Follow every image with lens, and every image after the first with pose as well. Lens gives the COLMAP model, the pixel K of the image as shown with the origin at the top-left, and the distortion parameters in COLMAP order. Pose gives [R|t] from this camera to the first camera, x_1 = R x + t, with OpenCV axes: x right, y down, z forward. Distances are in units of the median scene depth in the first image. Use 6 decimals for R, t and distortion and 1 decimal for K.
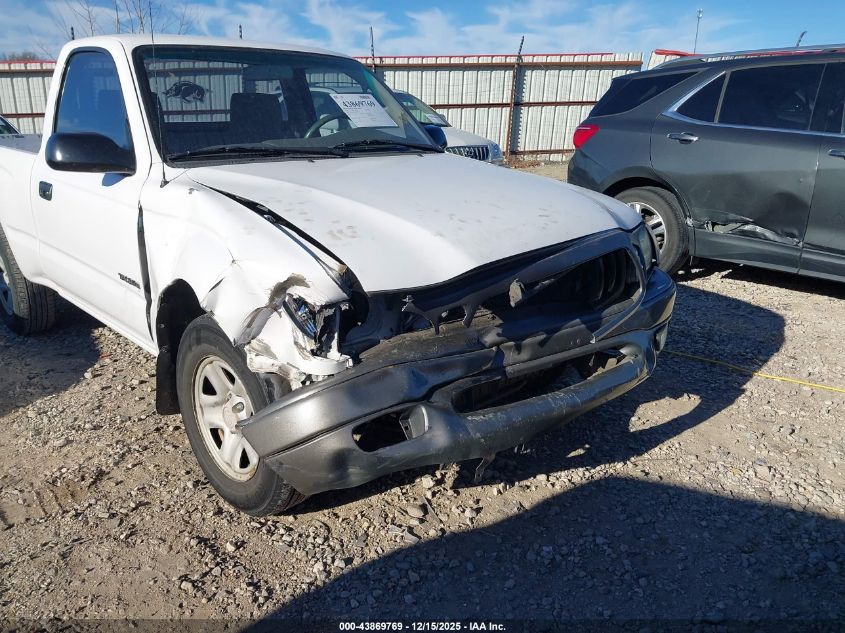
lens RADIAL K [[663.7, 0, 422.5], [0, 663.7, 316.5], [0, 0, 1]] dist [0.002110, -0.033318]
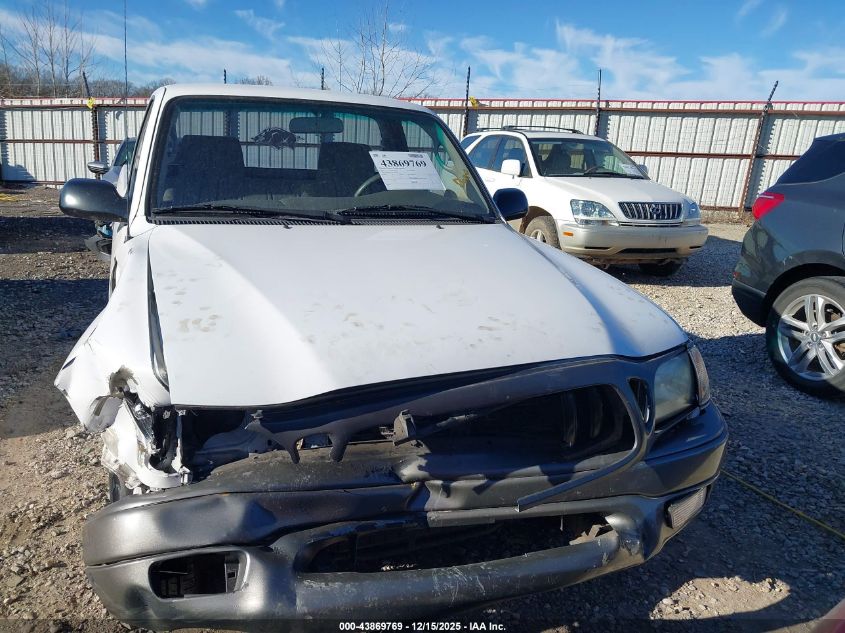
lens RADIAL K [[663.7, 0, 422.5], [0, 663.7, 316.5], [0, 0, 1]] dist [0.002110, -0.033318]
pose [[0.931246, 0.129102, -0.340754, 0.273293], [-0.146918, 0.988783, -0.026890, -0.098140], [0.333460, 0.075103, 0.939768, 0.192091]]
